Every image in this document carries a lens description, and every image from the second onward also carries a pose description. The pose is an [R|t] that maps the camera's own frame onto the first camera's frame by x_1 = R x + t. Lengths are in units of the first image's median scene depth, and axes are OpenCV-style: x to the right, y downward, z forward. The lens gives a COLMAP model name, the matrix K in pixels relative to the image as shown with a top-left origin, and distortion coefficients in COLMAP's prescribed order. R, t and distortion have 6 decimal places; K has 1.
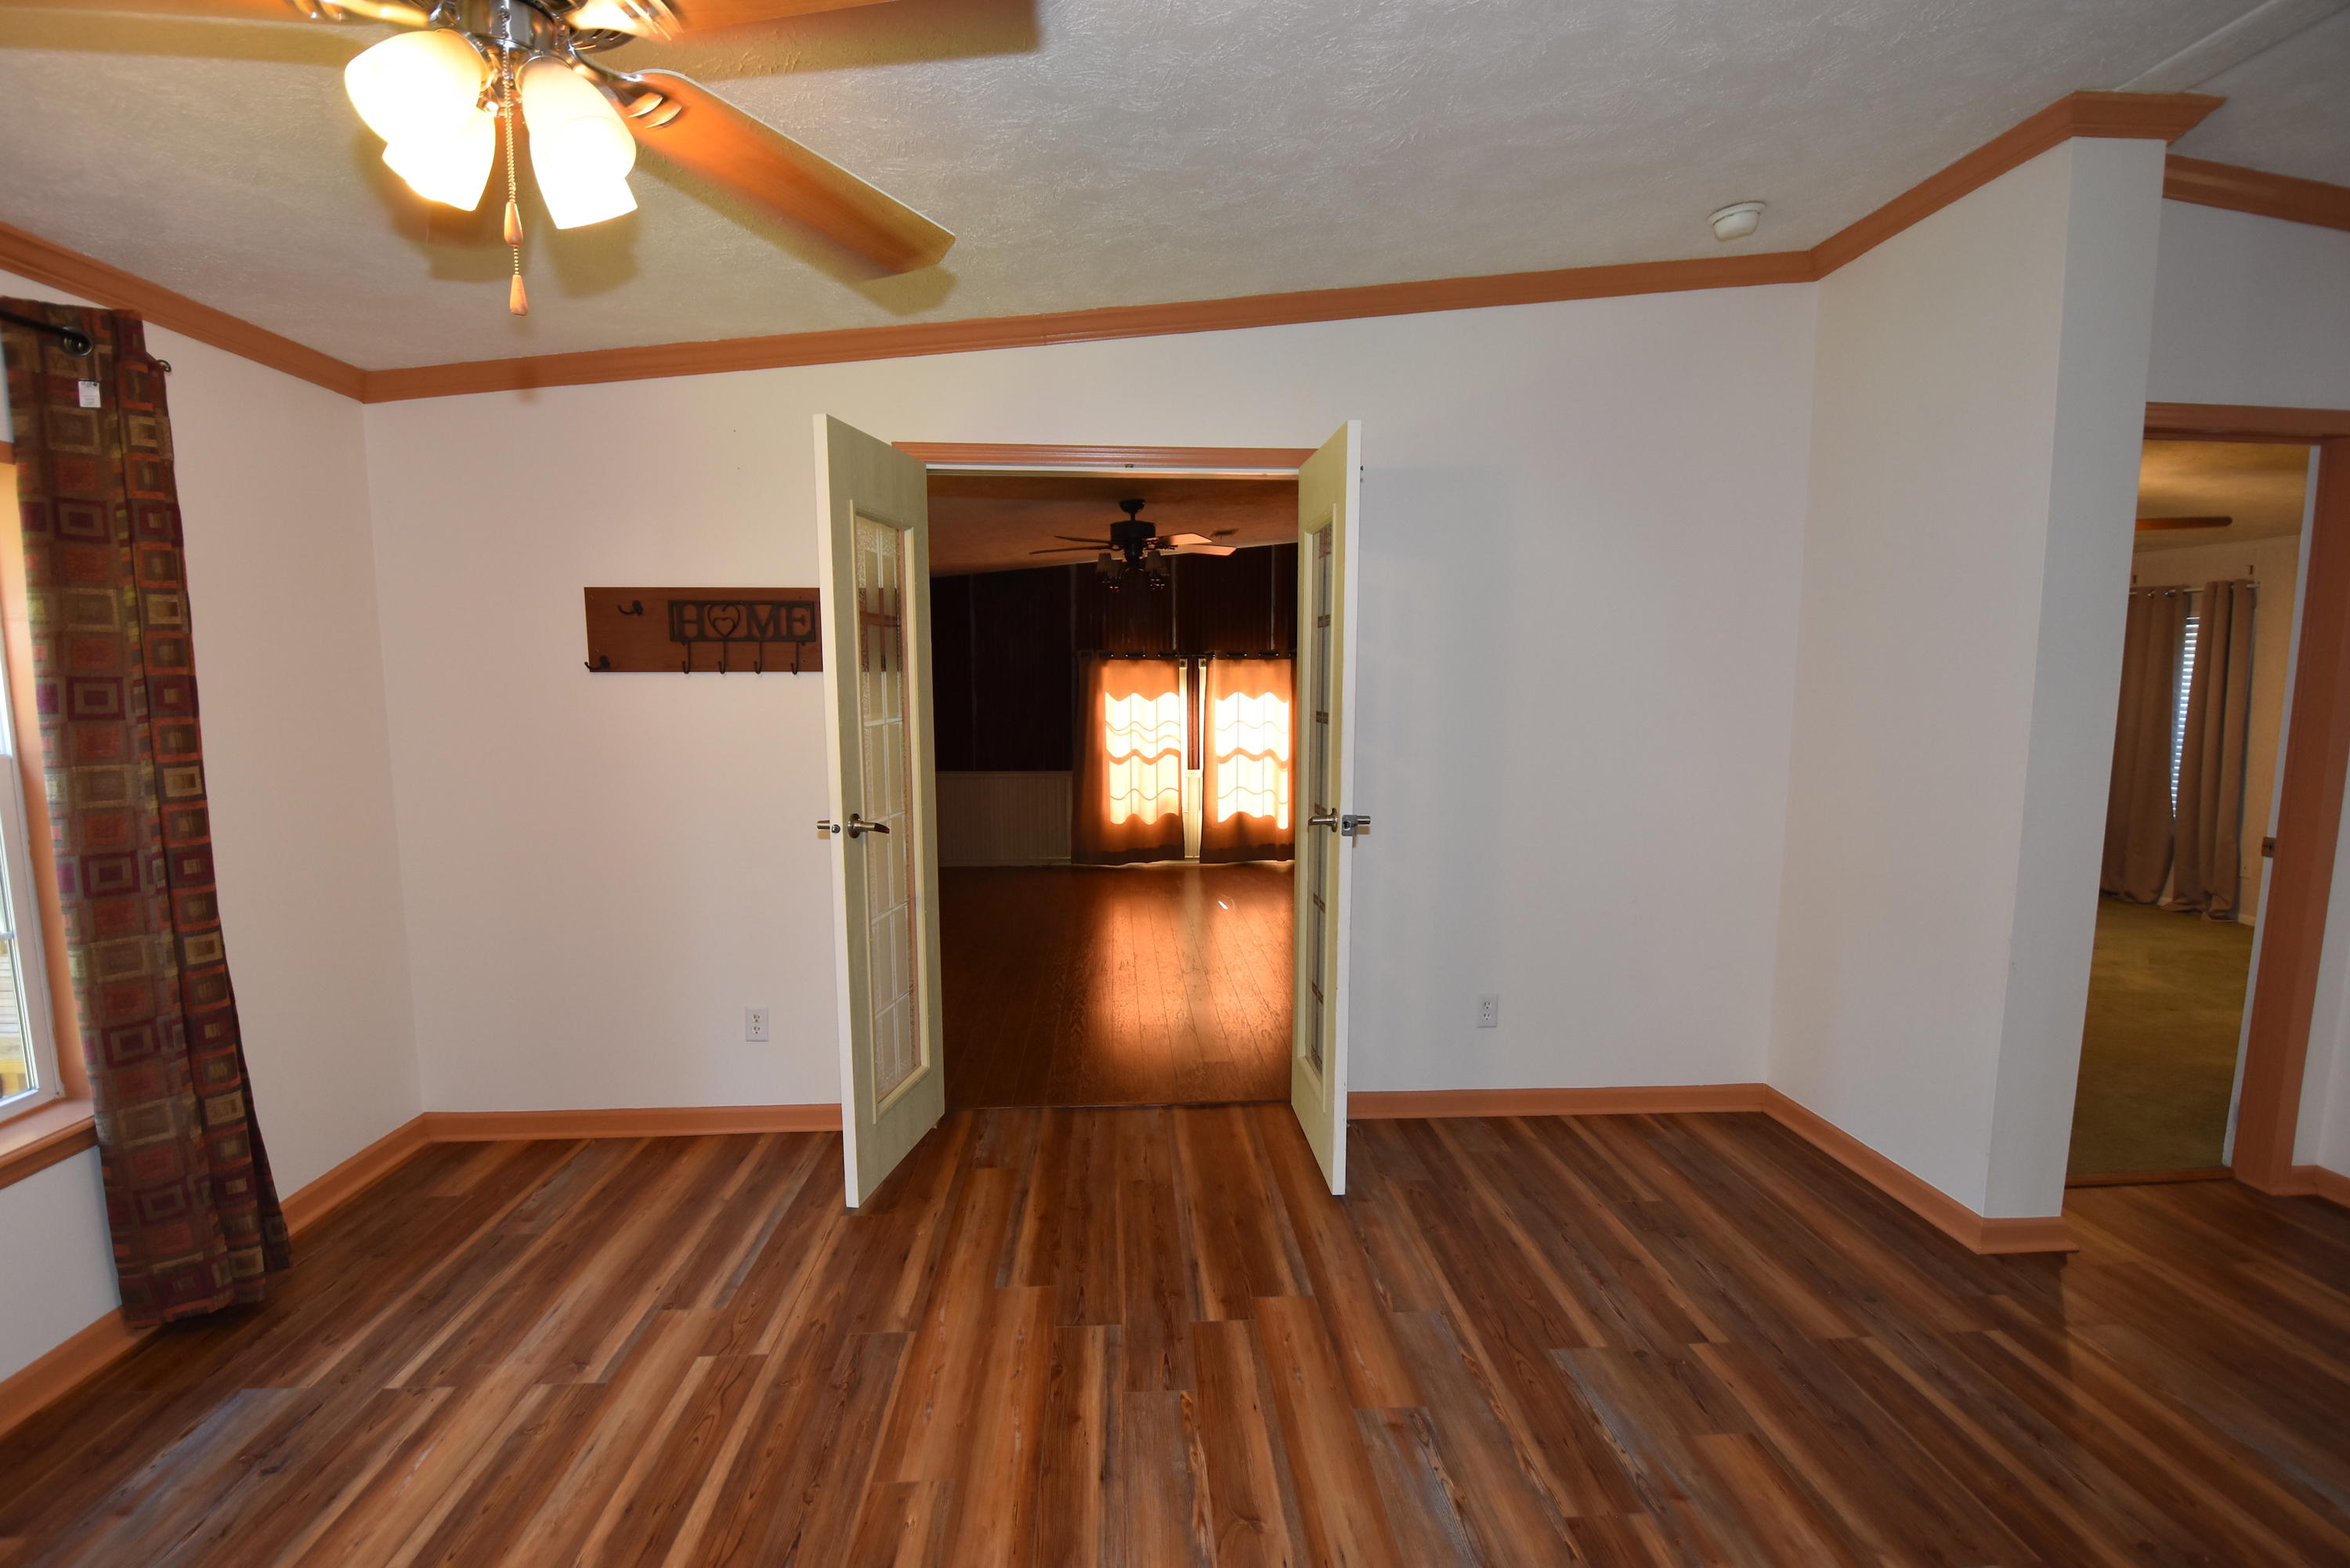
lens RADIAL K [[1047.3, 0, 1175.0], [0, 1047.3, 784.0], [0, 0, 1]] dist [0.014895, -0.021684]
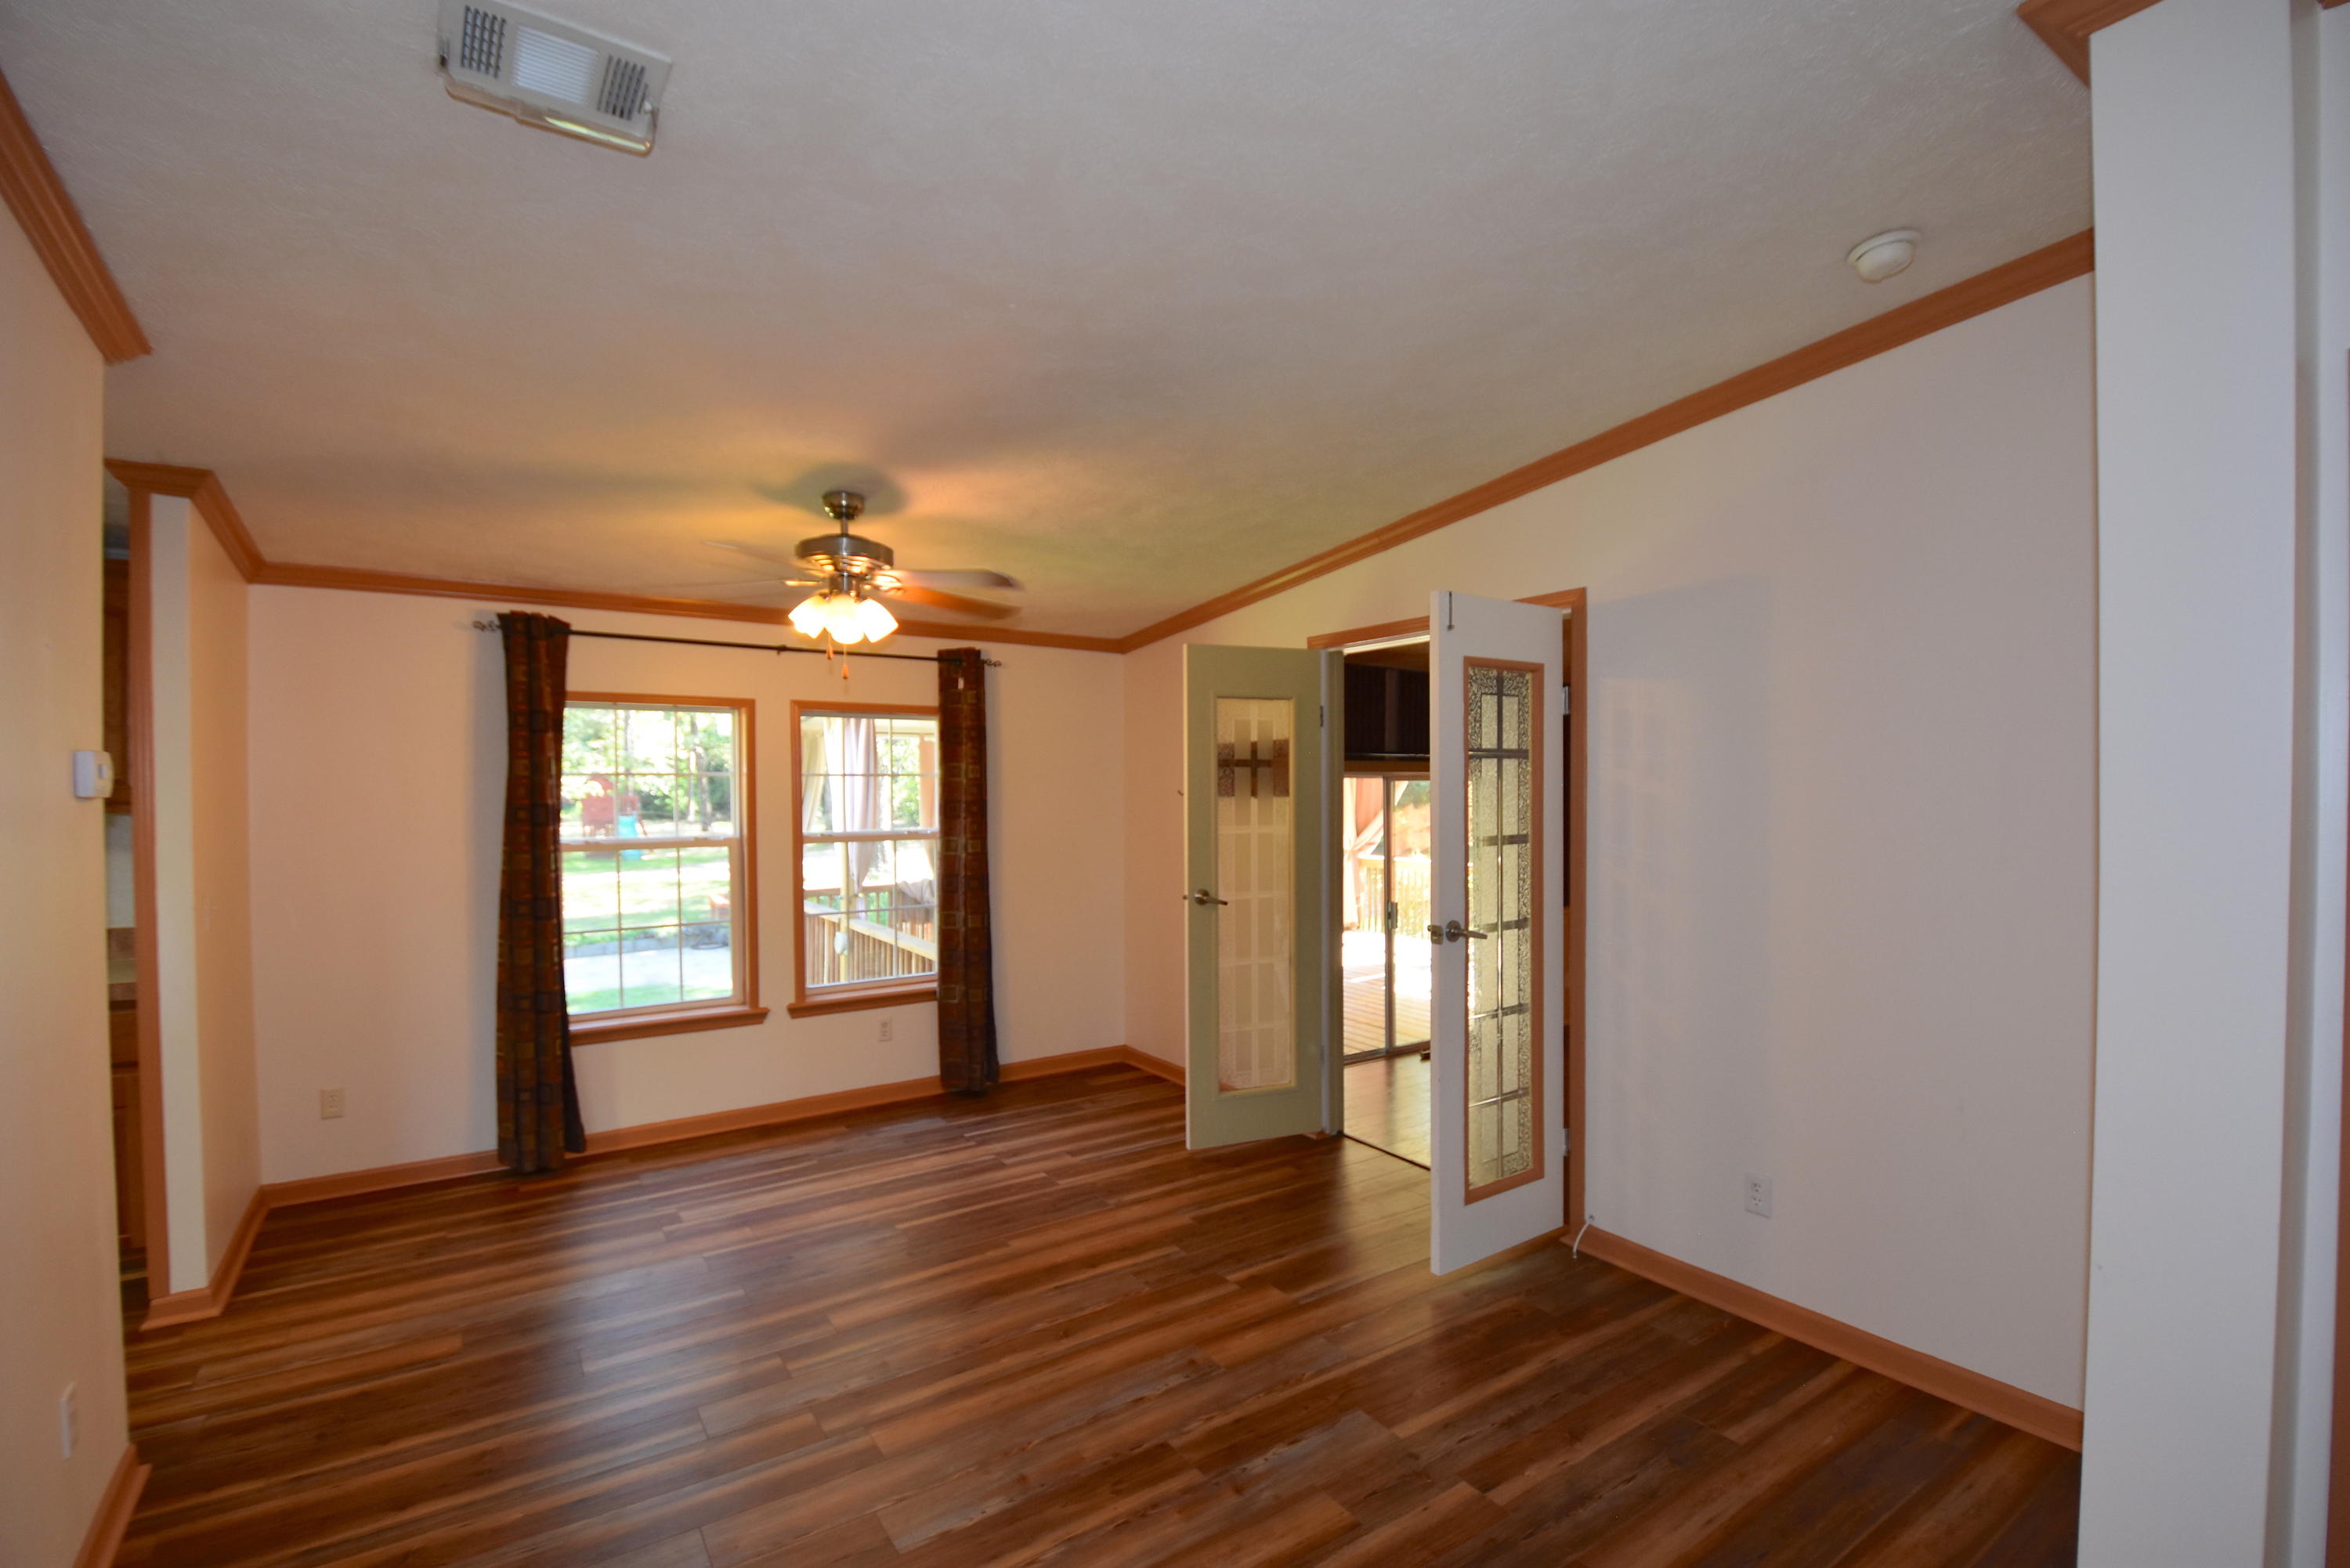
lens RADIAL K [[1047.3, 0, 1175.0], [0, 1047.3, 784.0], [0, 0, 1]] dist [0.014895, -0.021684]
pose [[0.508073, -0.006072, -0.861293, 1.197977], [-0.080210, 0.995296, -0.054332, -0.046775], [0.857571, 0.096689, 0.505196, 0.198696]]
